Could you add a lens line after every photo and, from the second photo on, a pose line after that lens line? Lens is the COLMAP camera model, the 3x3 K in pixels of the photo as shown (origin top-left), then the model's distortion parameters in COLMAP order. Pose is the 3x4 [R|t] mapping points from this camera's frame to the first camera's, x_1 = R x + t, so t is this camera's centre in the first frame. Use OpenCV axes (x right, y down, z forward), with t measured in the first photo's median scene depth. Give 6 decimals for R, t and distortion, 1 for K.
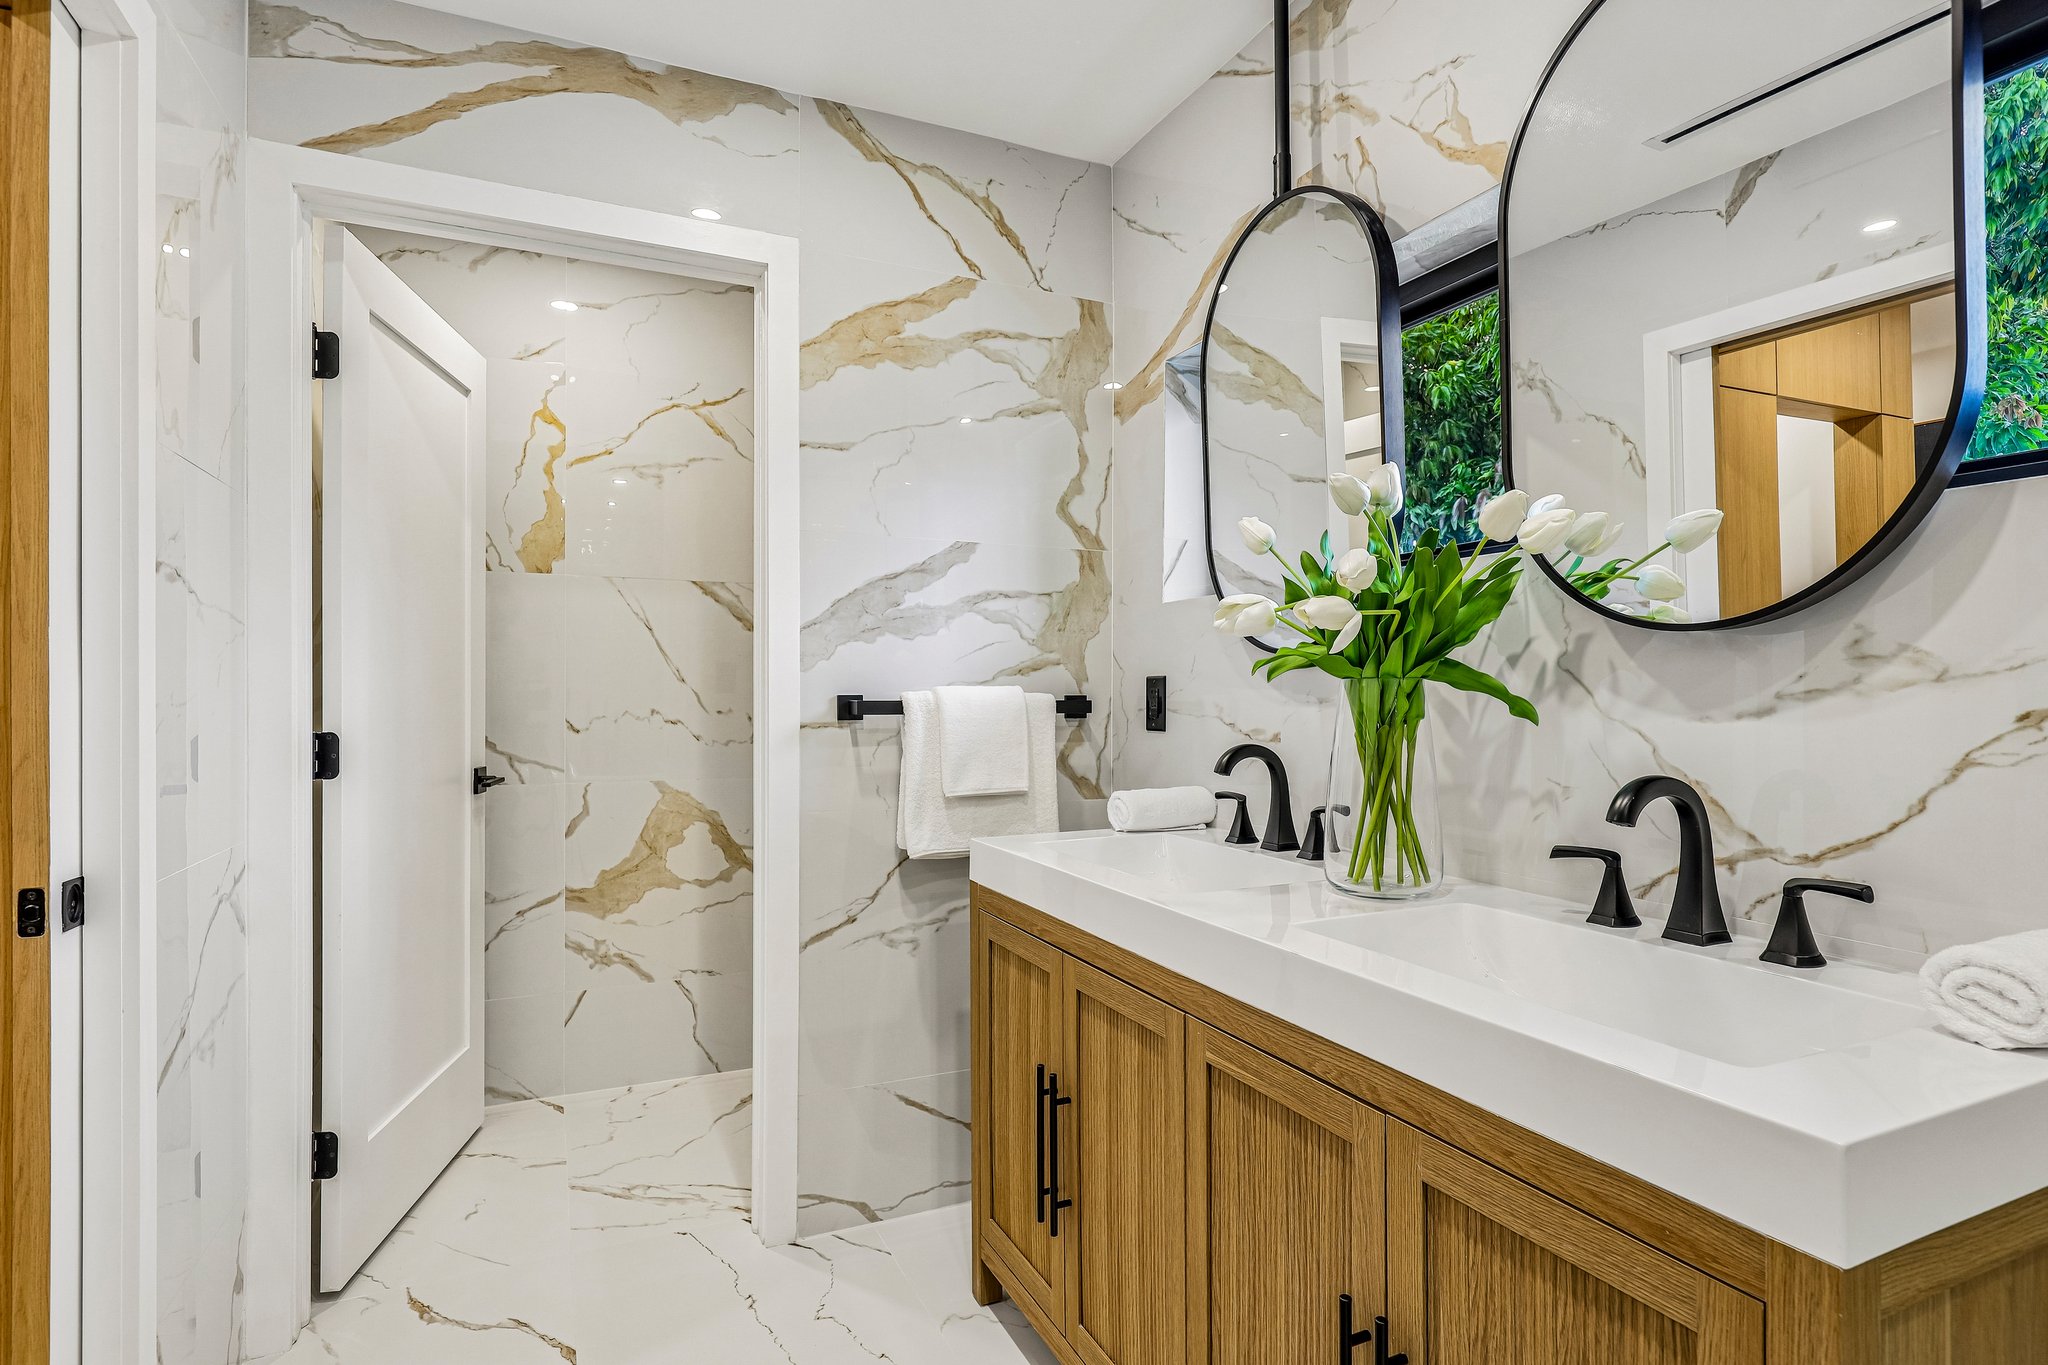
lens RADIAL K [[1049.6, 0, 1024.0], [0, 1049.6, 689.2], [0, 0, 1]] dist [-0.001086, -0.000230]
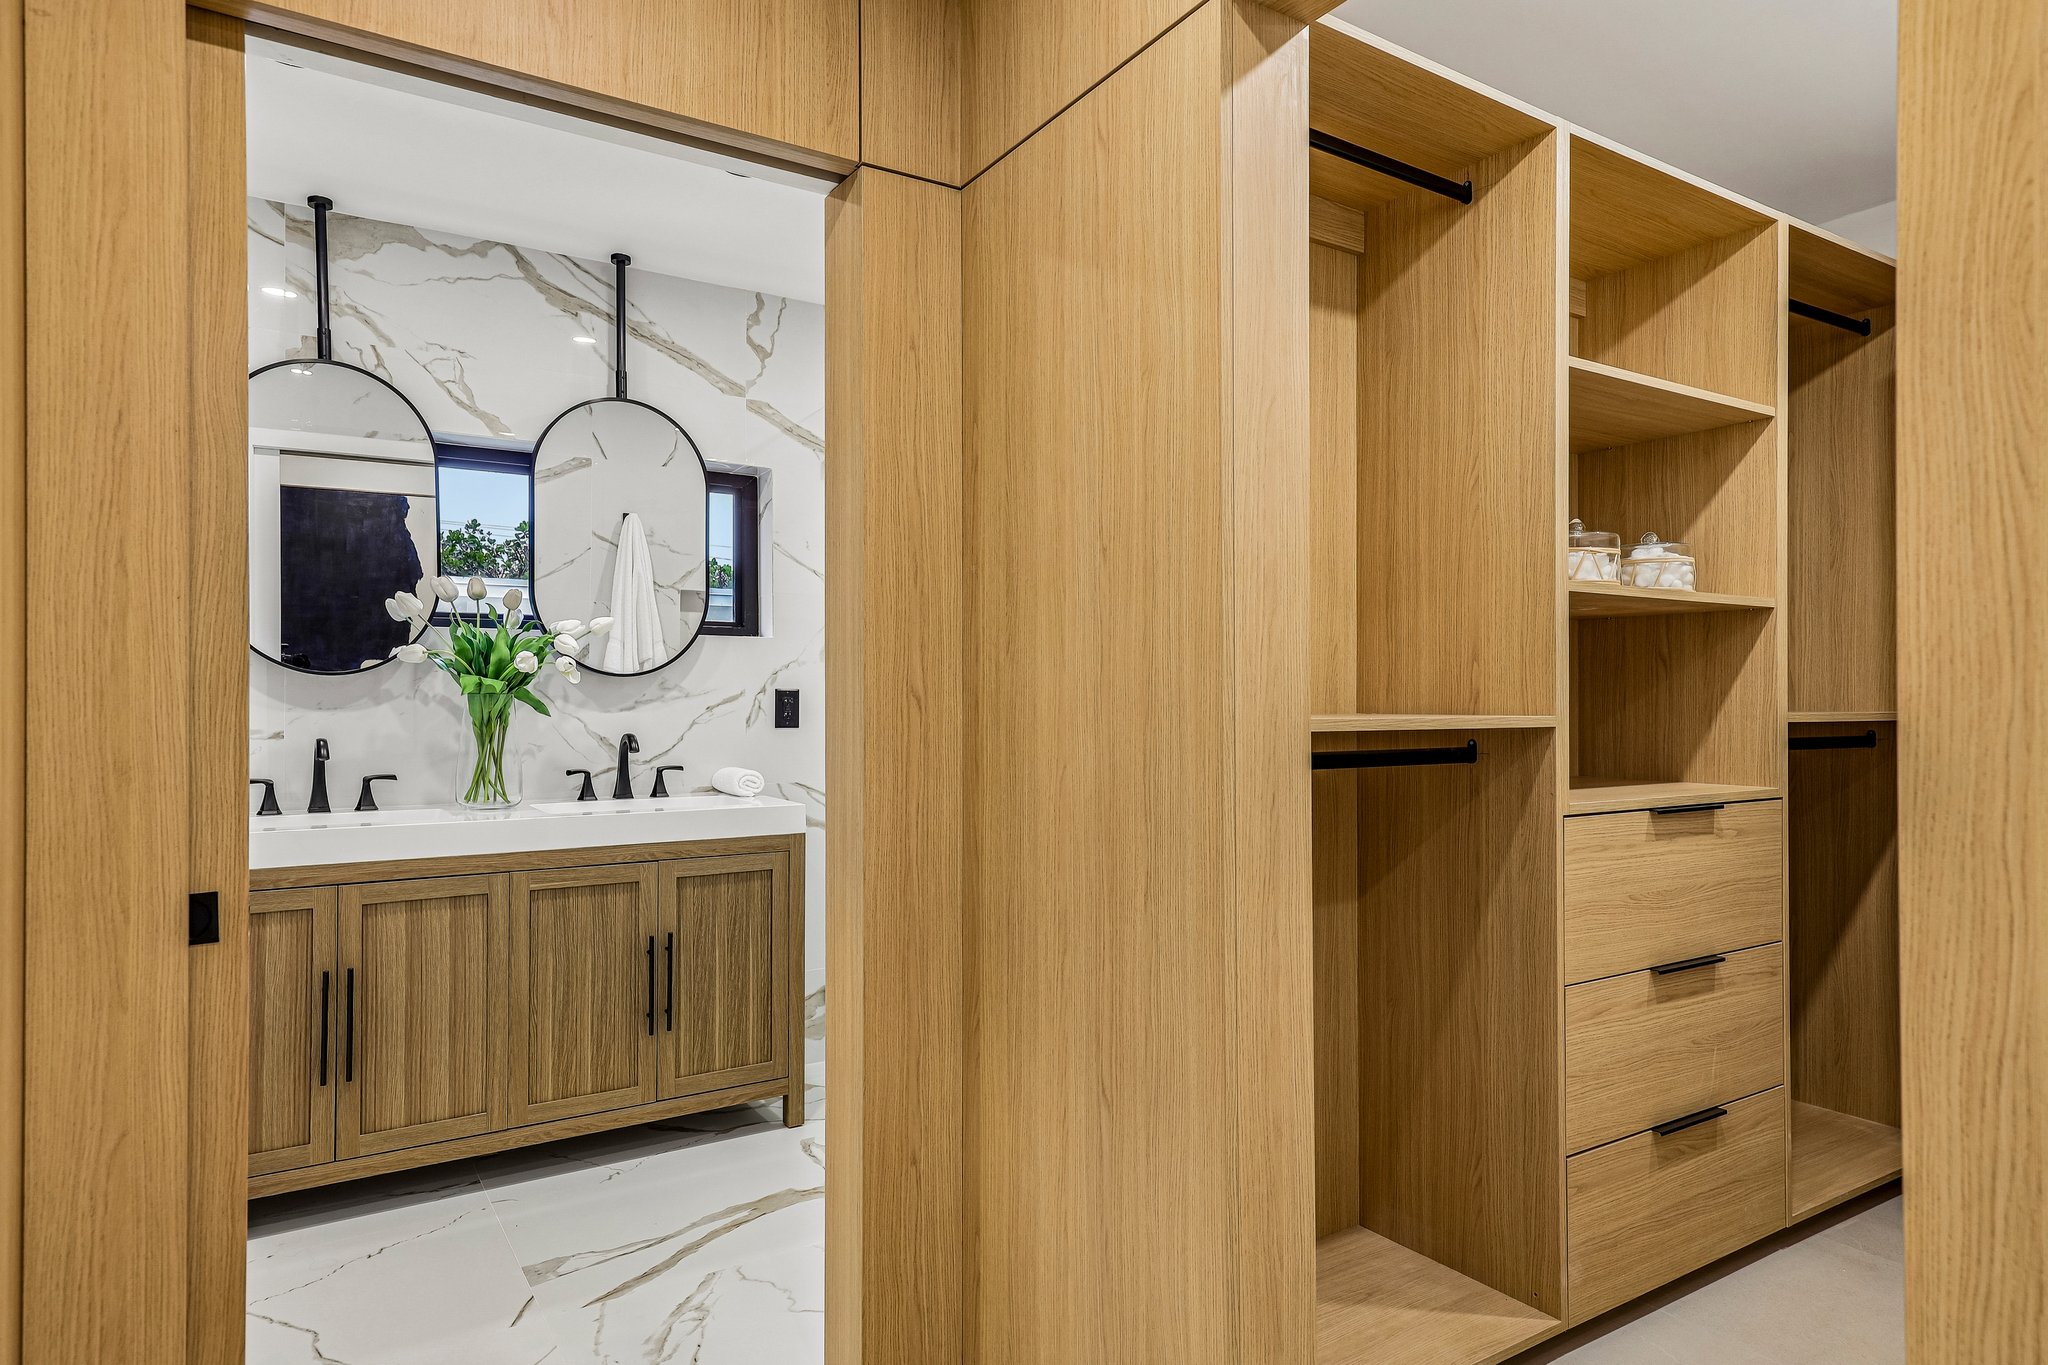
lens RADIAL K [[1182.6, 0, 1039.6], [0, 1182.6, 687.0], [0, 0, 1]] dist [0.019506, 0.000257]
pose [[-0.149059, 0.005133, 0.988815, -2.204698], [-0.002788, 0.999980, -0.005612, -0.016178], [-0.988824, -0.003593, -0.149042, 0.396795]]
